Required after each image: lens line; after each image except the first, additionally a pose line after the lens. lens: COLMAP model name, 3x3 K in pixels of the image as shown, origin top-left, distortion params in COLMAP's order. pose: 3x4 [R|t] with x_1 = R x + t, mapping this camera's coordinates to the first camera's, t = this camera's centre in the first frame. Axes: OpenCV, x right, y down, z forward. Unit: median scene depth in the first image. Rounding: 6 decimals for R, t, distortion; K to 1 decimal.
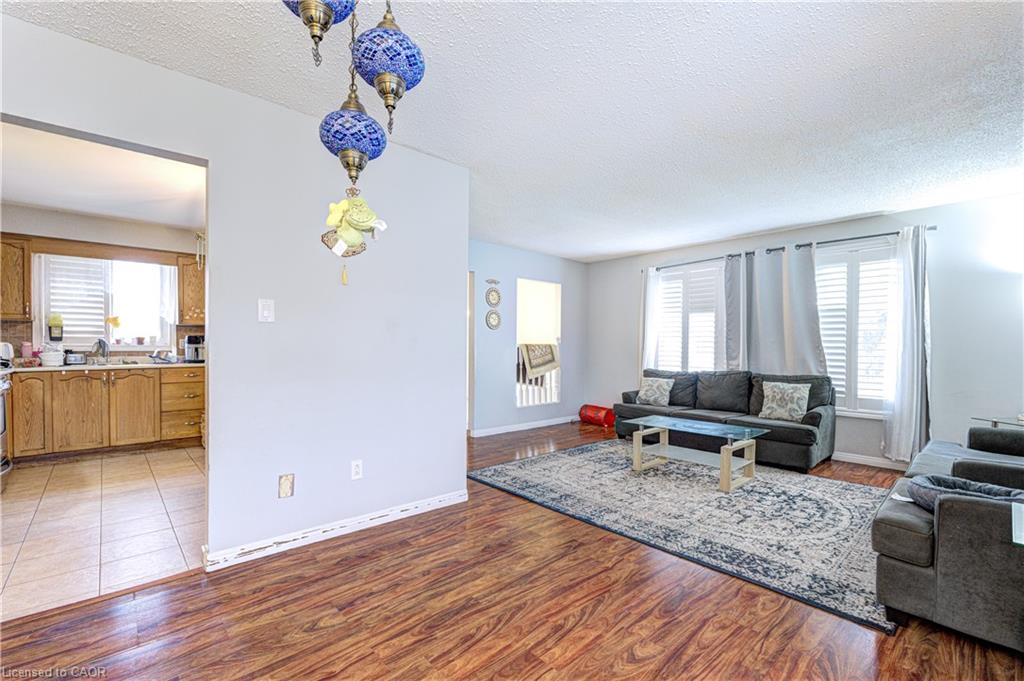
lens RADIAL K [[450.2, 0, 511.3], [0, 450.2, 345.8], [0, 0, 1]] dist [-0.001777, -0.000065]
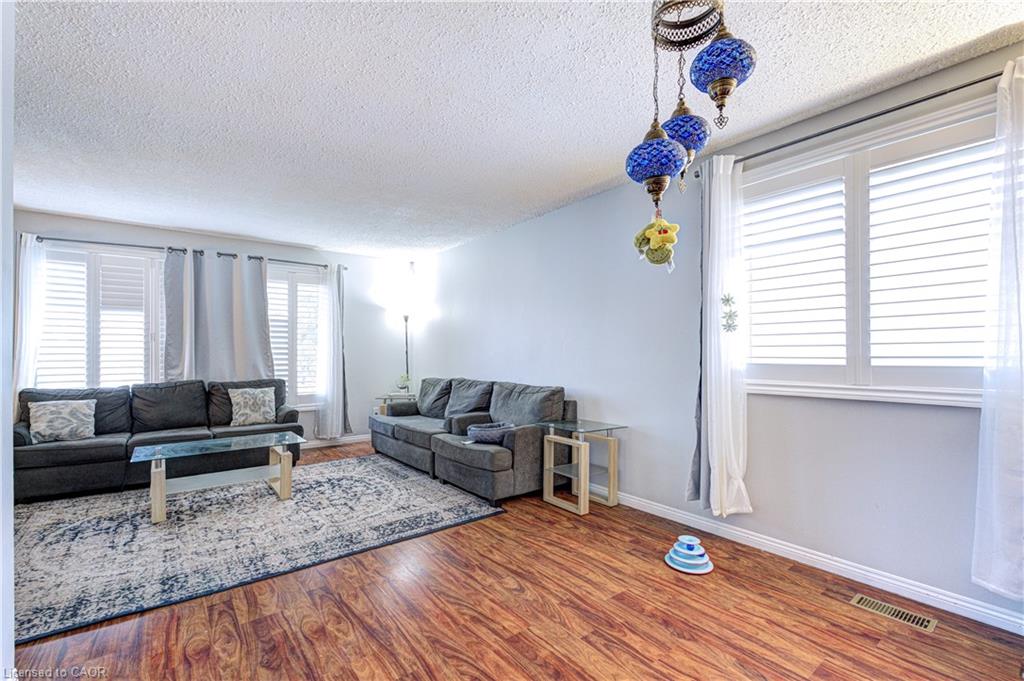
lens RADIAL K [[450.2, 0, 511.0], [0, 450.2, 347.8], [0, 0, 1]] dist [-0.001777, -0.000065]
pose [[0.071490, 0.003765, 0.997434, -0.485944], [0.002520, 0.999989, -0.003956, -0.006300], [-0.997438, 0.002797, 0.071479, 0.426615]]
